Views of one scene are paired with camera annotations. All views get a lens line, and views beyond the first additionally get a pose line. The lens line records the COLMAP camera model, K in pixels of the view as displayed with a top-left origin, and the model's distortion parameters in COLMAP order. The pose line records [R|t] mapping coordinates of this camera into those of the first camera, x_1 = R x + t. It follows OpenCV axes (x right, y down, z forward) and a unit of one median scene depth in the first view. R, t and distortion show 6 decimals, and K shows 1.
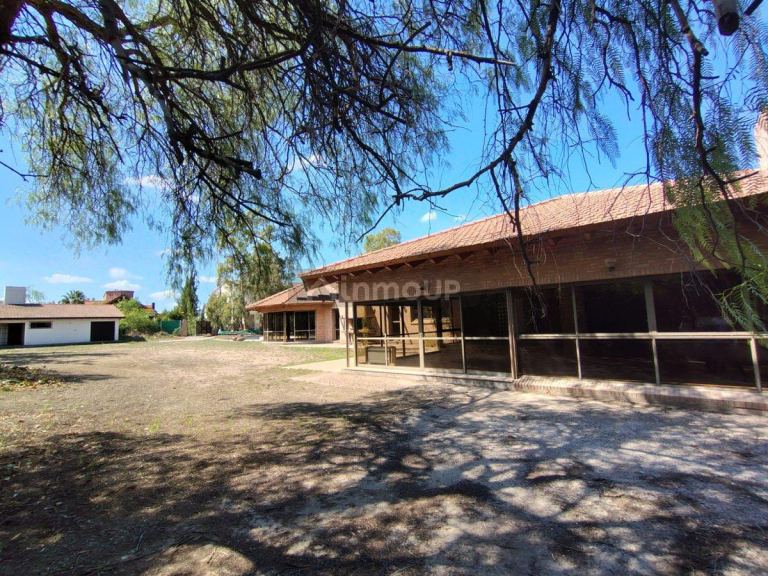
lens RADIAL K [[342.2, 0, 379.5], [0, 342.2, 293.9], [0, 0, 1]] dist [-0.001528, 0.000645]
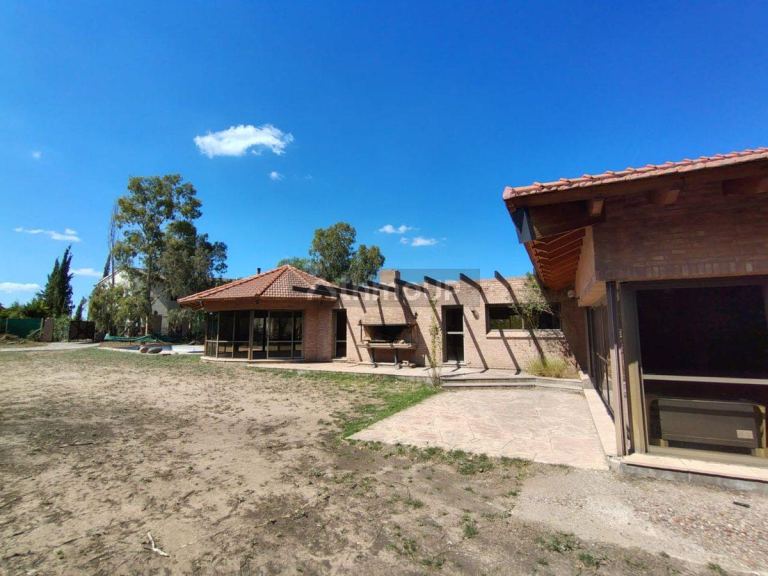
lens RADIAL K [[342.2, 0, 379.5], [0, 342.2, 293.9], [0, 0, 1]] dist [-0.001528, 0.000645]
pose [[0.966289, 0.062418, 0.249780, -2.420767], [-0.055109, 0.997825, -0.036157, 0.369886], [-0.251493, 0.021173, 0.967627, 3.904786]]
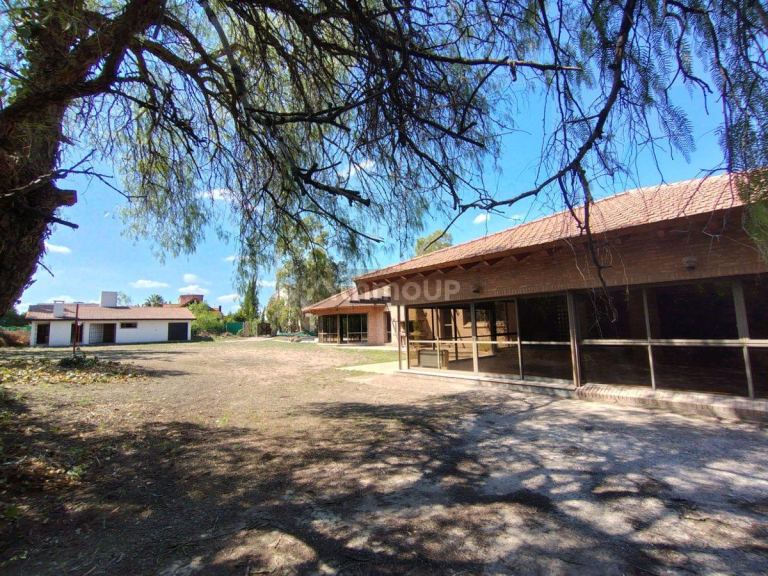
lens RADIAL K [[341.5, 0, 384.0], [0, 341.5, 293.0], [0, 0, 1]] dist [0.001635, 0.000044]
pose [[0.990716, -0.004845, -0.135863, -0.006966], [0.003316, 0.999929, -0.011481, 0.000151], [0.135909, 0.010924, 0.990661, -0.012840]]
